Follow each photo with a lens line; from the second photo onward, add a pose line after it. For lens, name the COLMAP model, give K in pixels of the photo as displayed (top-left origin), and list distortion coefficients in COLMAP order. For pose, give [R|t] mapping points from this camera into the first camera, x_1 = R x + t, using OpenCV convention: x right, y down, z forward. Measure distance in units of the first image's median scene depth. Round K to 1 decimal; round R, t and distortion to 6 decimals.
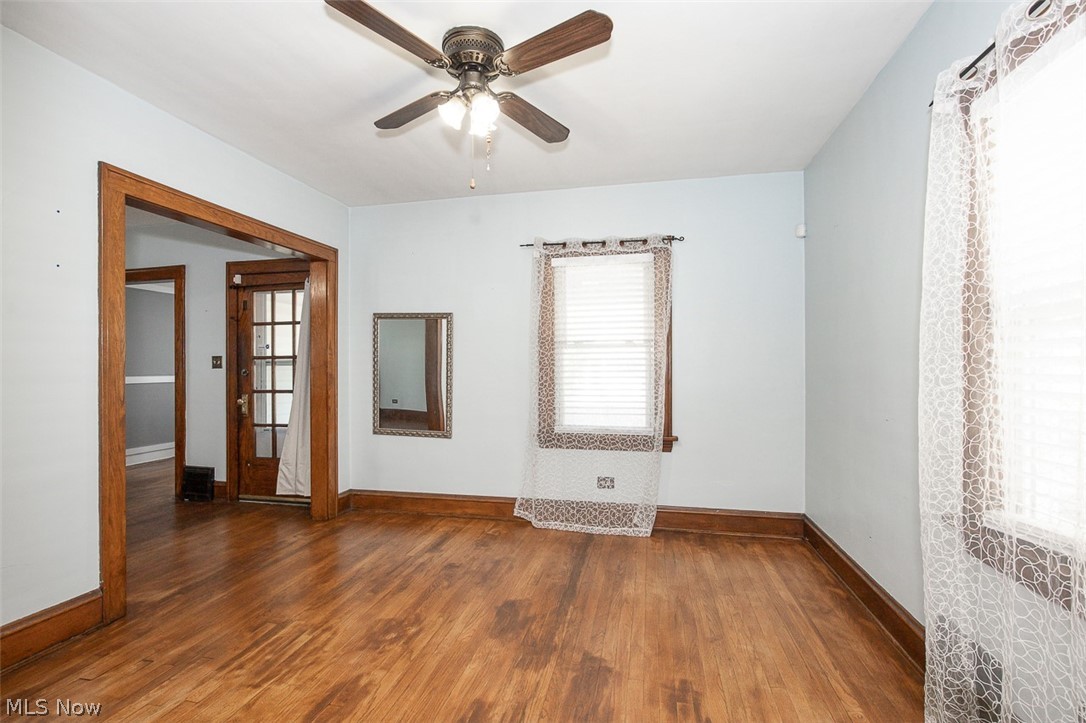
lens RADIAL K [[502.6, 0, 536.0], [0, 502.6, 362.9], [0, 0, 1]] dist [-0.011648, 0.000391]
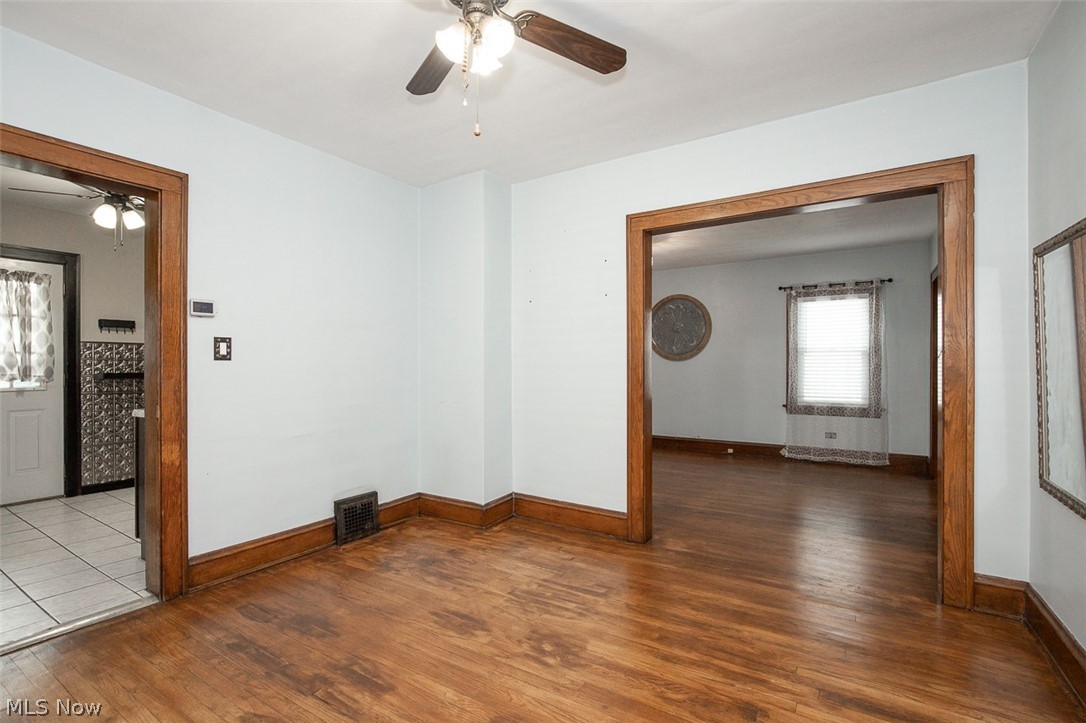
lens RADIAL K [[498.5, 0, 543.0], [0, 498.5, 361.5], [0, 0, 1]] dist [0.000182, 0.001142]
pose [[-0.334886, 0.000159, -0.942259, 0.590230], [0.011084, 0.999931, -0.003771, 0.019464], [0.942194, -0.011707, -0.334865, 1.320473]]
